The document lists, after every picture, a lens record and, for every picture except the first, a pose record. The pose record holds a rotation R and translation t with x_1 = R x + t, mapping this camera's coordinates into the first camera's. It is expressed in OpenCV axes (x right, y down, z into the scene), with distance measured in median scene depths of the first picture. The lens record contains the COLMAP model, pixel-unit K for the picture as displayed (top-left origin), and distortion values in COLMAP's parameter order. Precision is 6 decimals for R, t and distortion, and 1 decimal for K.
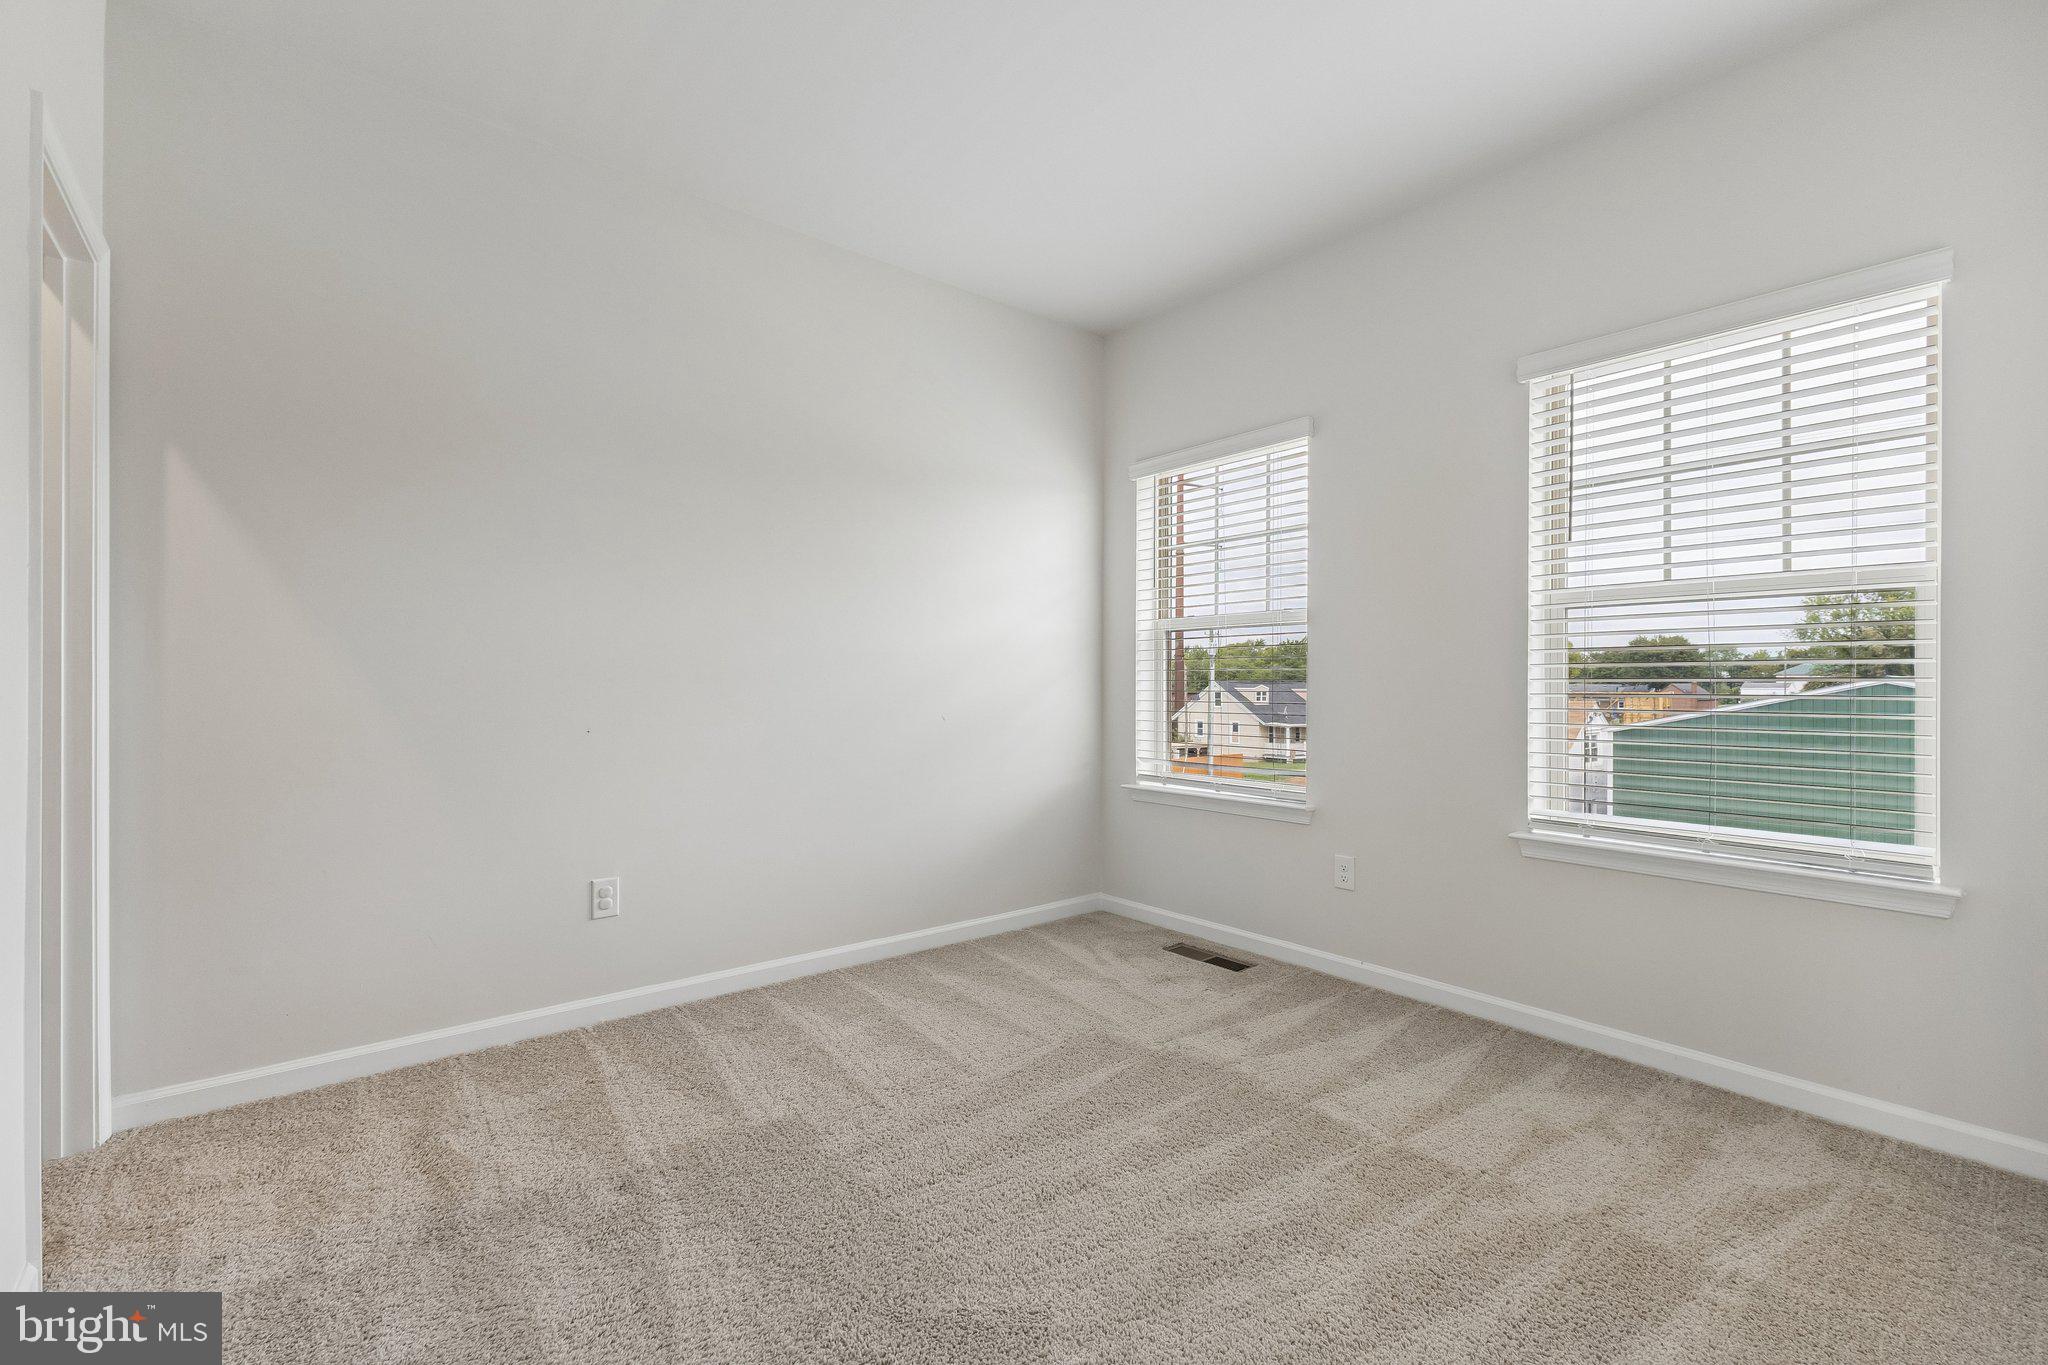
lens RADIAL K [[883.7, 0, 1025.1], [0, 883.7, 666.5], [0, 0, 1]] dist [0.008270, -0.000963]
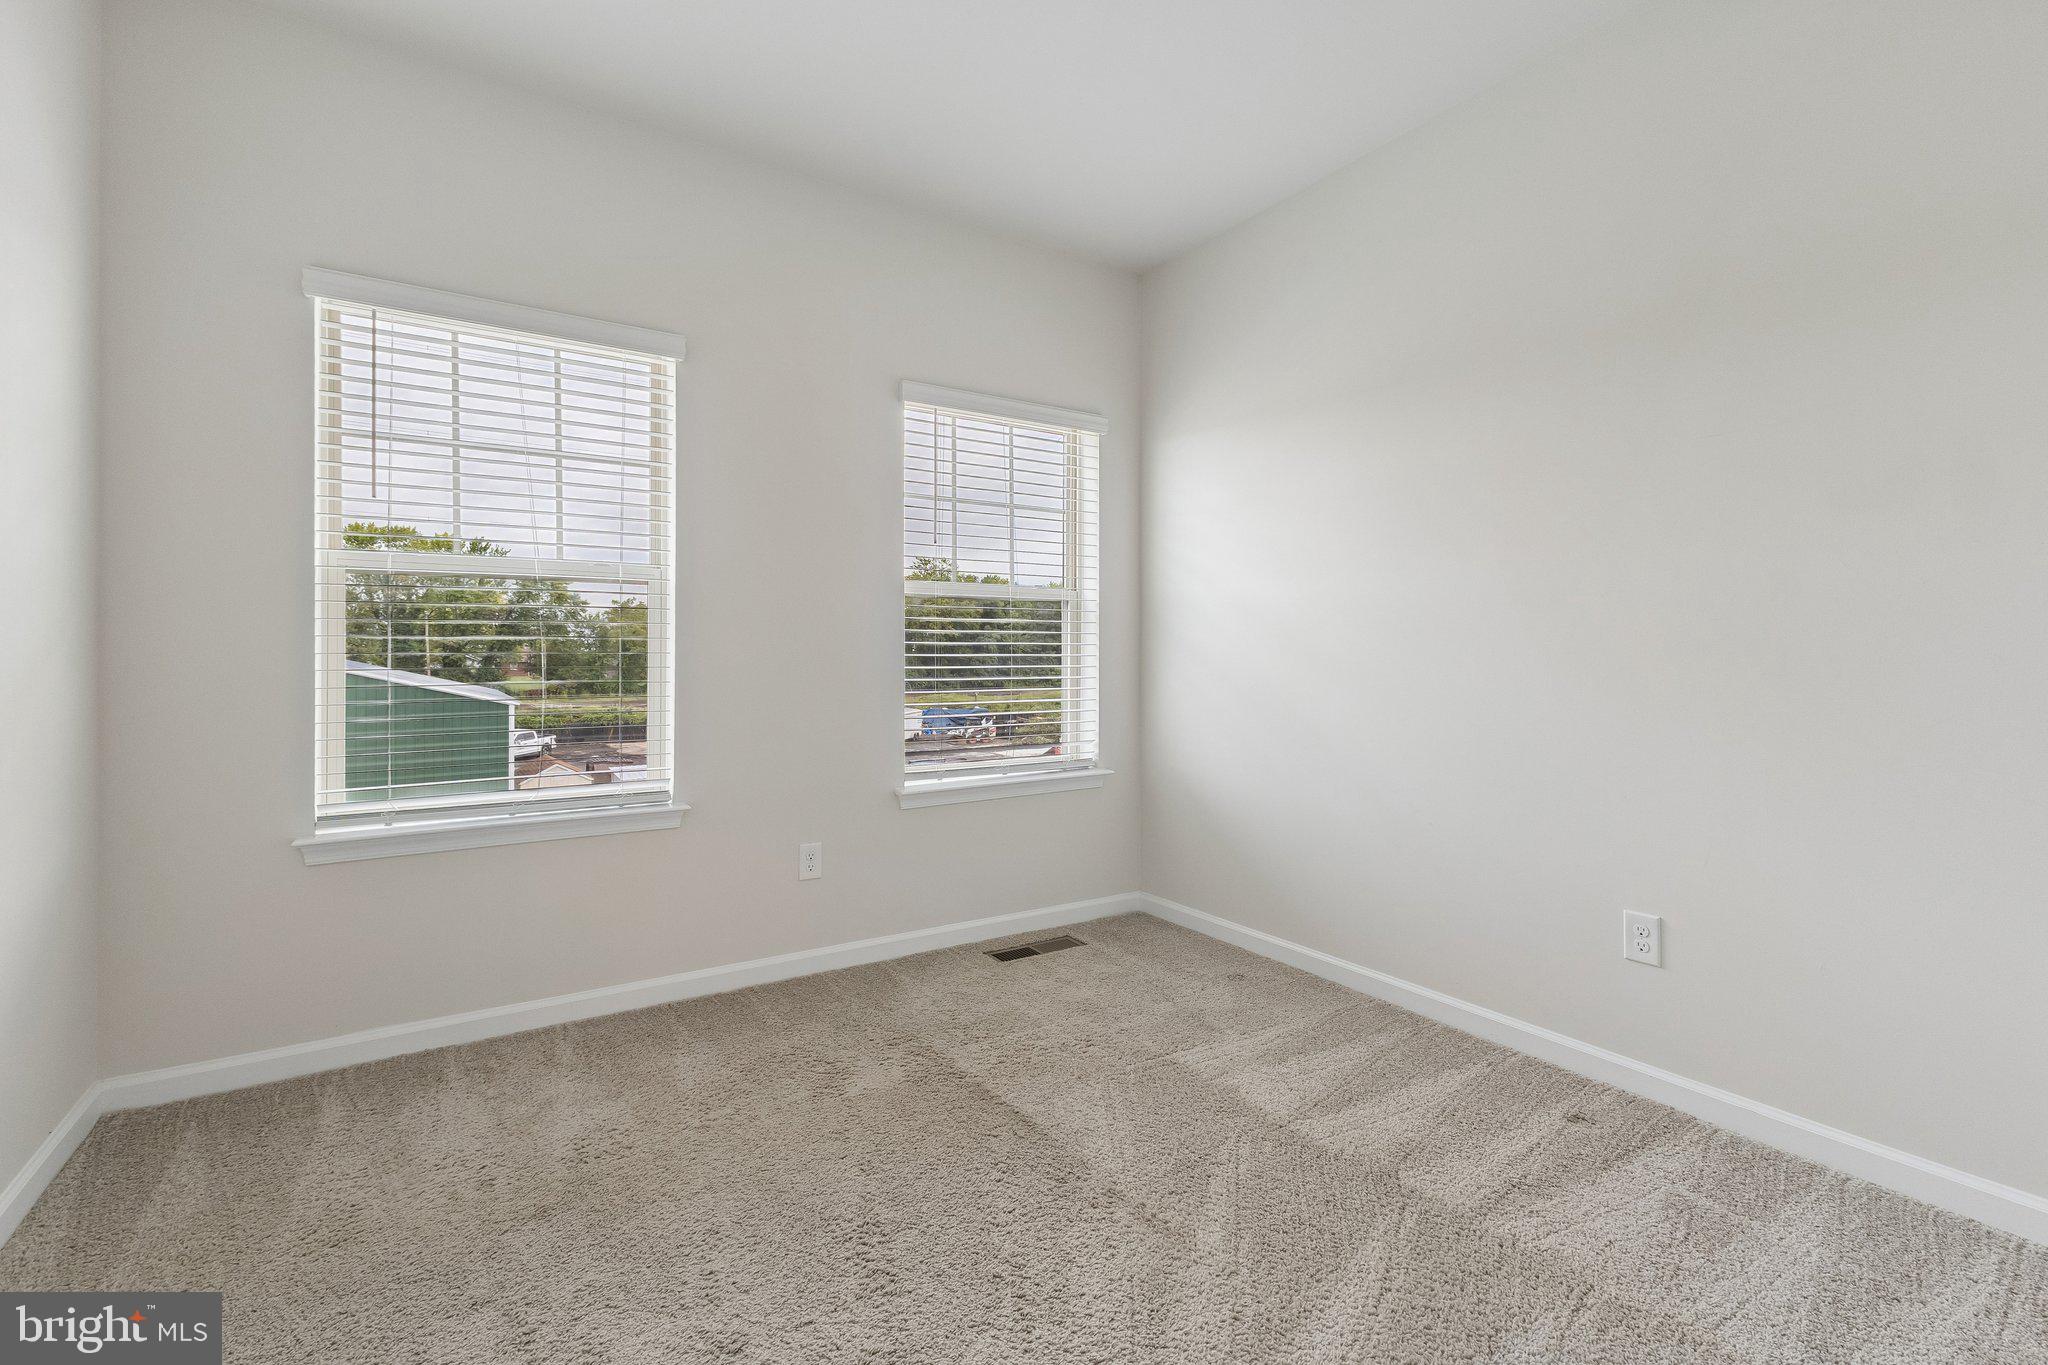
lens RADIAL K [[883.7, 0, 1025.1], [0, 883.7, 666.5], [0, 0, 1]] dist [0.008270, -0.000963]
pose [[0.098932, -0.014384, 0.994990, -0.350928], [-0.015827, 0.999746, 0.016027, 0.005424], [-0.994968, -0.017333, 0.098680, 0.441512]]
